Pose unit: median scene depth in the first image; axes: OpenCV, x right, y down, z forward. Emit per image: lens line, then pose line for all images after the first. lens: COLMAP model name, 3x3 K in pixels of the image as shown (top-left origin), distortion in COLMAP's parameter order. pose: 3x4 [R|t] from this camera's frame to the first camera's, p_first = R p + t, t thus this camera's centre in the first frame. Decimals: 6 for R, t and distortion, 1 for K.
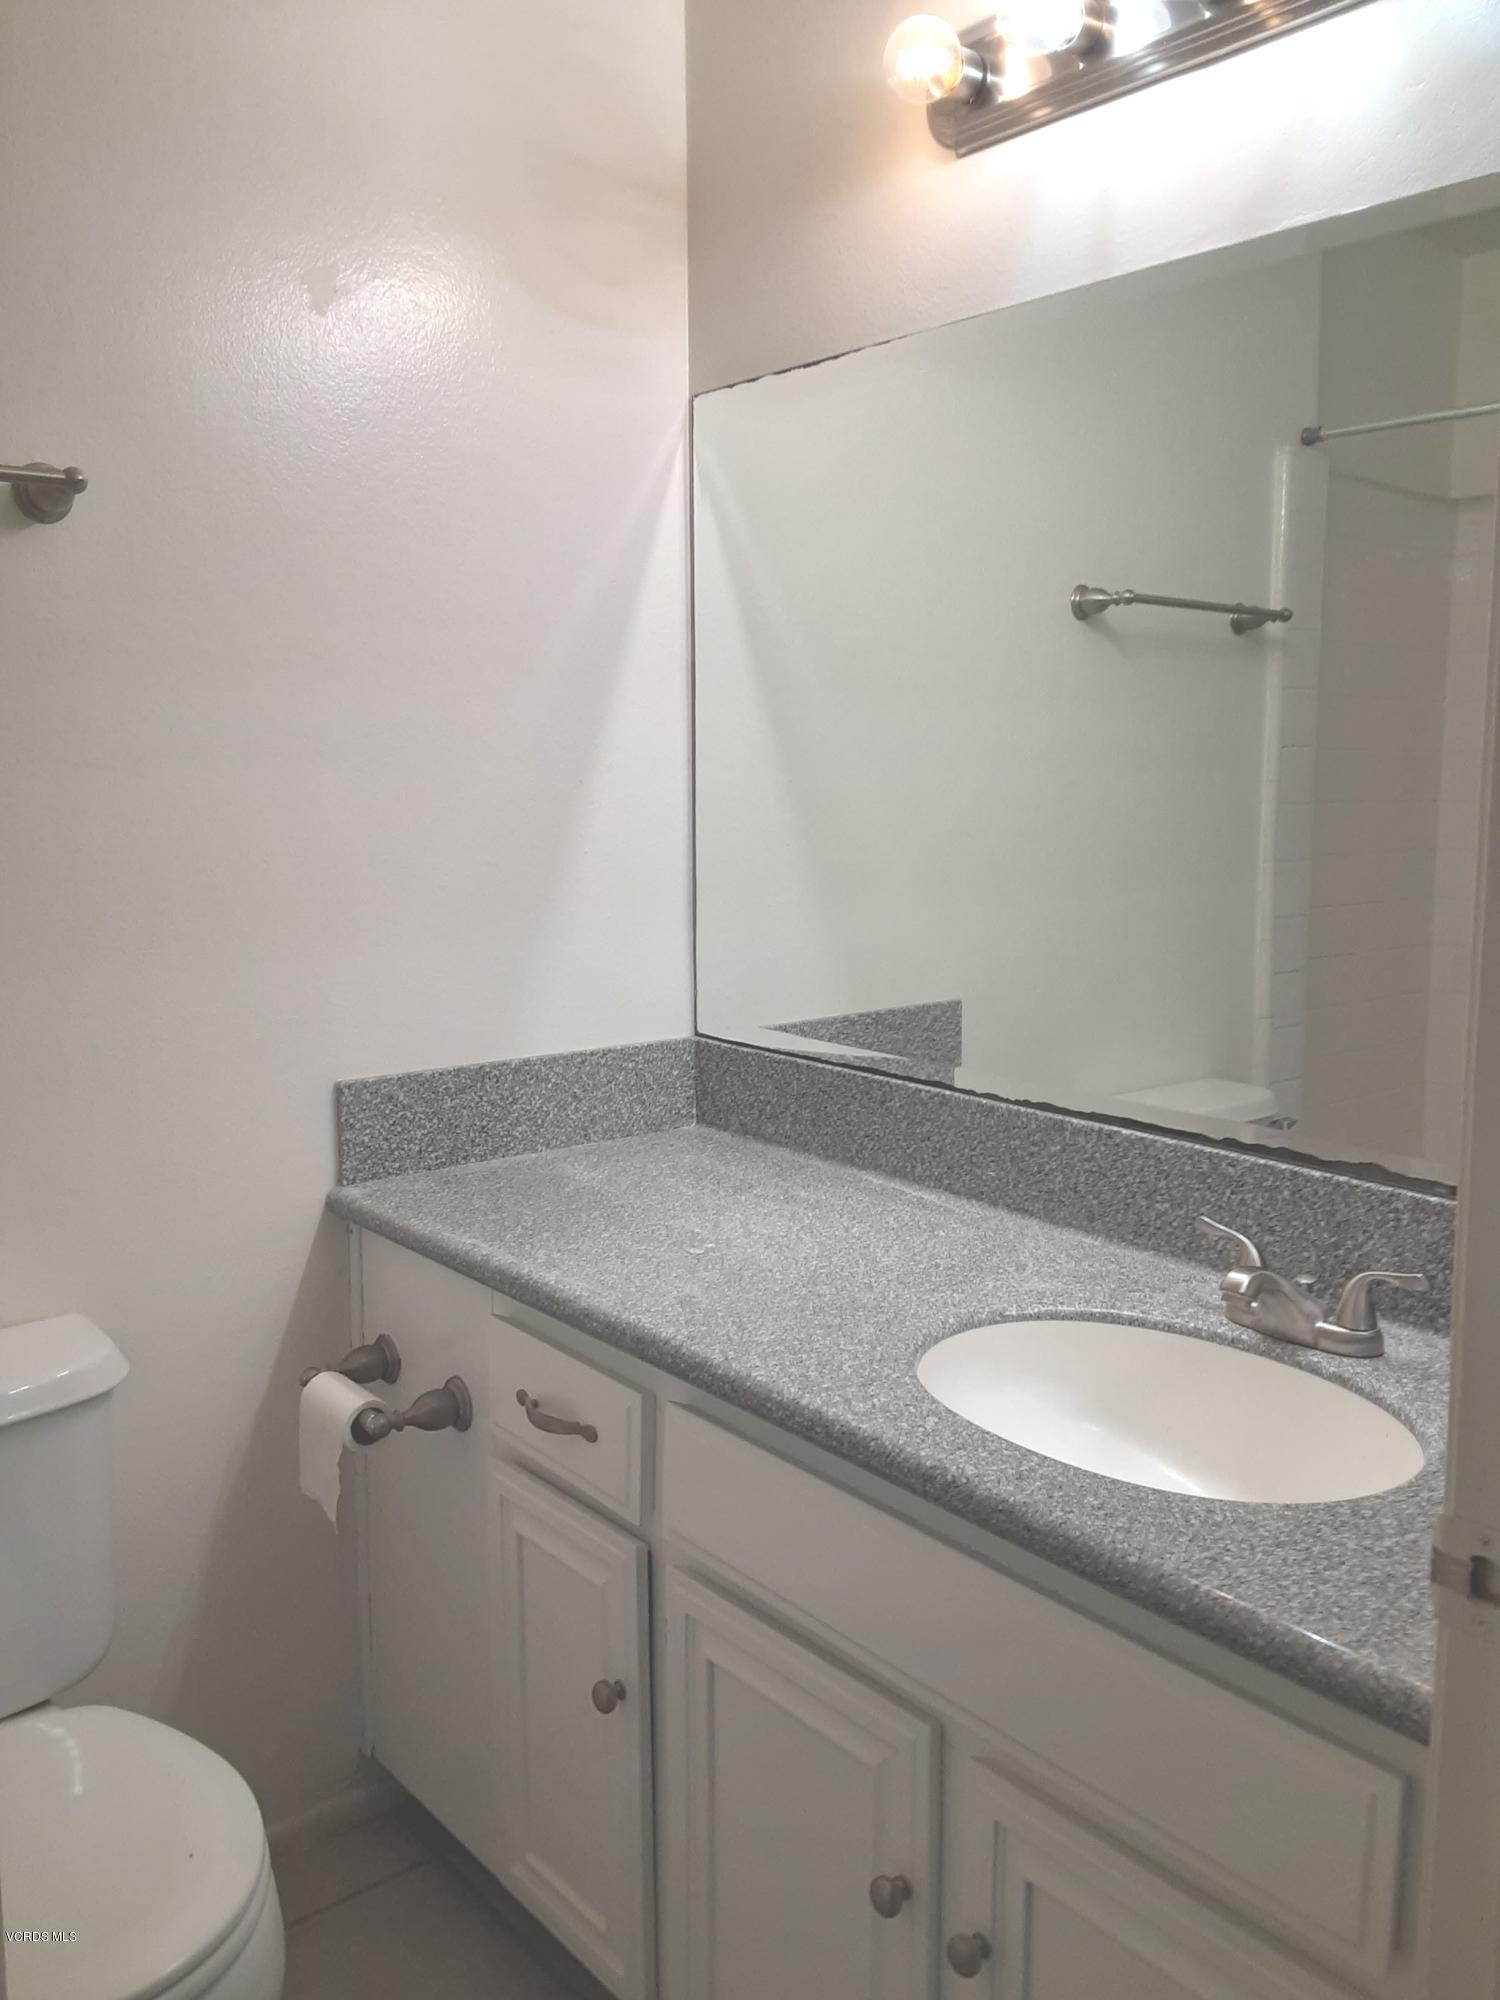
lens RADIAL K [[1626.9, 0, 748.9], [0, 1626.9, 969.9], [0, 0, 1]] dist [0.150748, -0.254312]
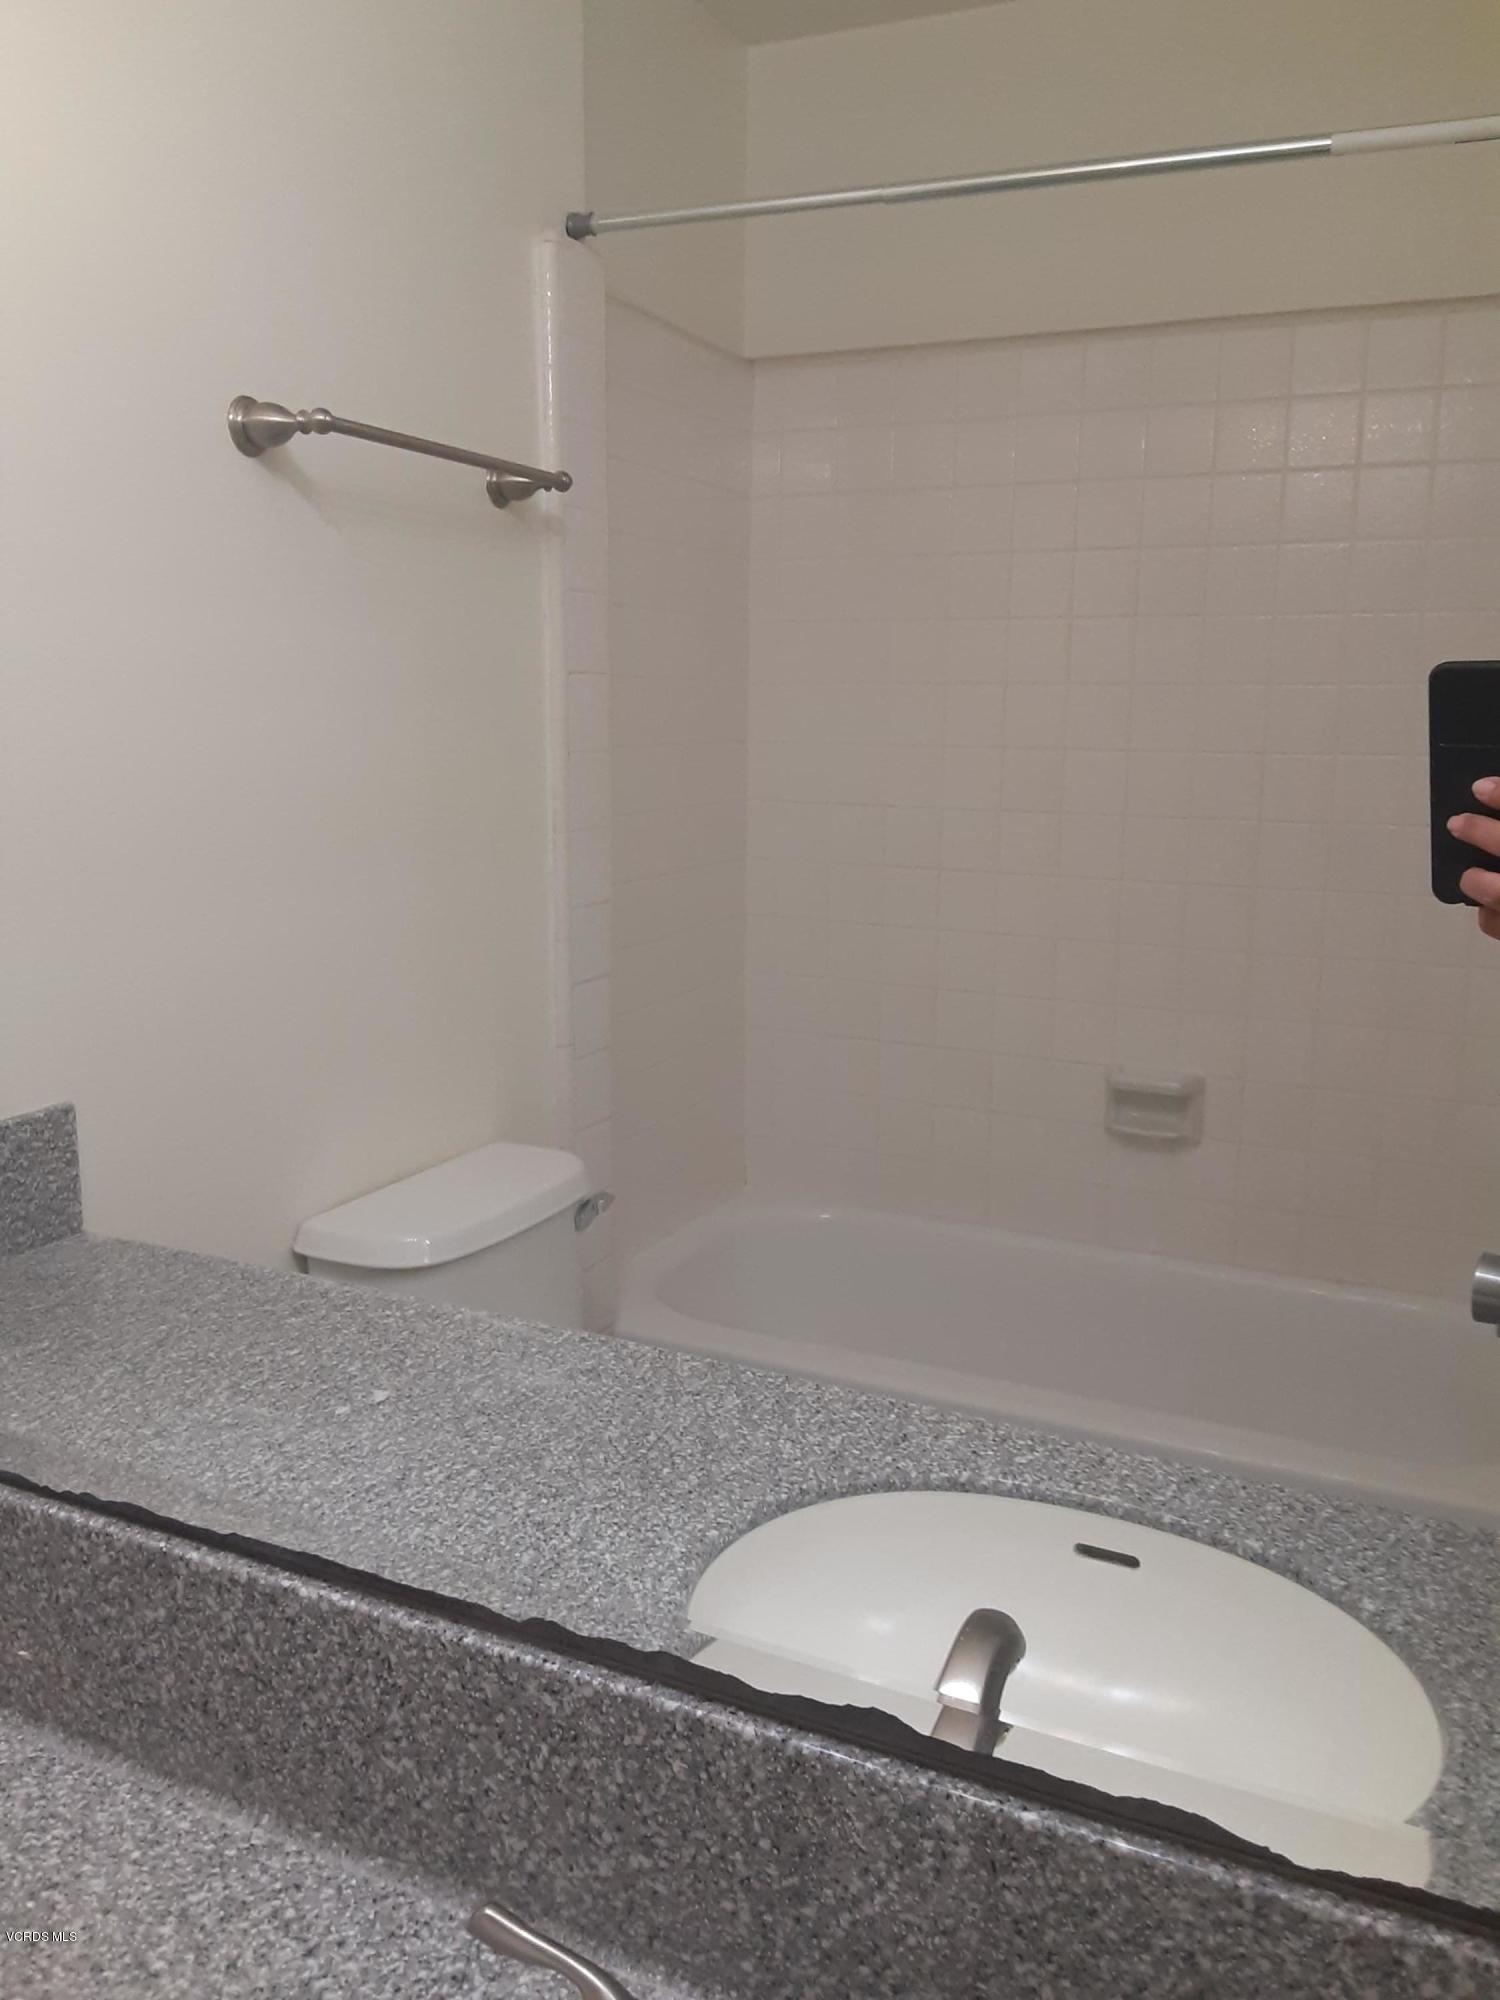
lens RADIAL K [[1626.9, 0, 748.9], [0, 1626.9, 969.9], [0, 0, 1]] dist [0.150748, -0.254312]
pose [[0.909039, -0.064631, 0.411668, 0.164175], [0.042937, 0.997168, 0.061741, -0.082105], [-0.414492, -0.038449, 0.909240, 0.558362]]
